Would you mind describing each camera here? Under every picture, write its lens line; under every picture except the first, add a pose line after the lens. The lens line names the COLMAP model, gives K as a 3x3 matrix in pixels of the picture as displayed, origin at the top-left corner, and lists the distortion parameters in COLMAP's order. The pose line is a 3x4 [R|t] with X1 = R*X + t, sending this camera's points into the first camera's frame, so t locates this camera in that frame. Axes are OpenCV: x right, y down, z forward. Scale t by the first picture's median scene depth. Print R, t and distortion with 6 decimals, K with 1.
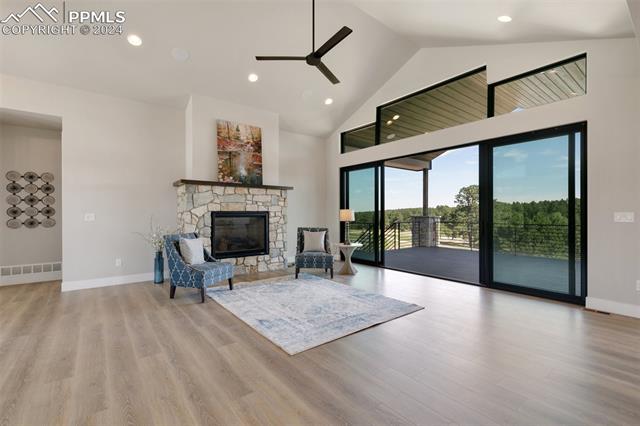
lens RADIAL K [[287.1, 0, 321.1], [0, 287.1, 214.5], [0, 0, 1]] dist [0.007830, -0.001365]
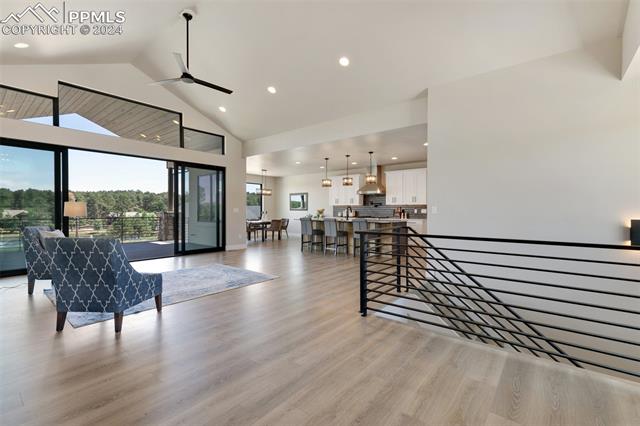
lens RADIAL K [[287.1, 0, 319.5], [0, 287.1, 214.4], [0, 0, 1]] dist [0.007830, -0.001365]
pose [[-0.222464, -0.011735, 0.974870, -0.917909], [0.003119, 0.999914, 0.012748, 0.009144], [-0.974936, 0.005877, -0.222408, 0.512932]]
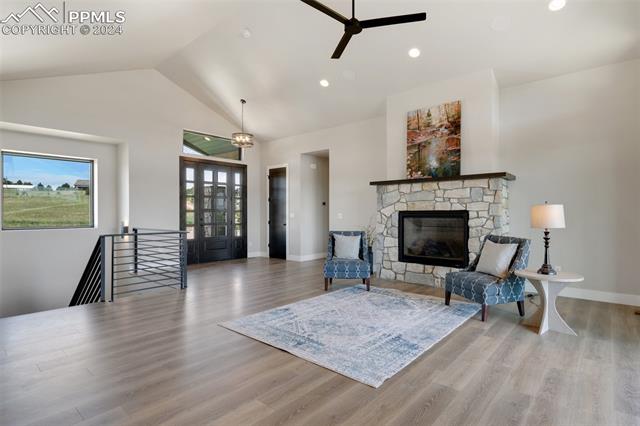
lens RADIAL K [[330.6, 0, 318.7], [0, 330.6, 212.5], [0, 0, 1]] dist [-0.004776, -0.000235]
pose [[0.182519, -0.002704, -0.983199, 0.617013], [-0.003578, 0.999988, -0.003414, -0.001641], [0.983196, 0.004141, 0.182507, 0.507303]]
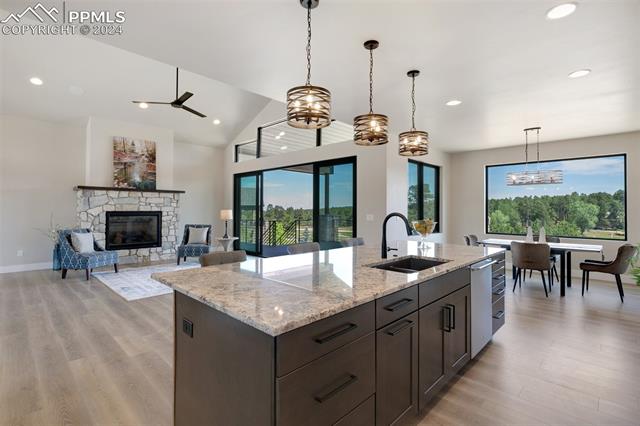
lens RADIAL K [[306.1, 0, 319.6], [0, 306.1, 205.4], [0, 0, 1]] dist [-0.000457, -0.000468]
pose [[0.990655, 0.007625, 0.136176, 0.323062], [-0.005025, 0.999799, -0.019425, -0.014747], [-0.136296, 0.018559, 0.990494, -0.394434]]
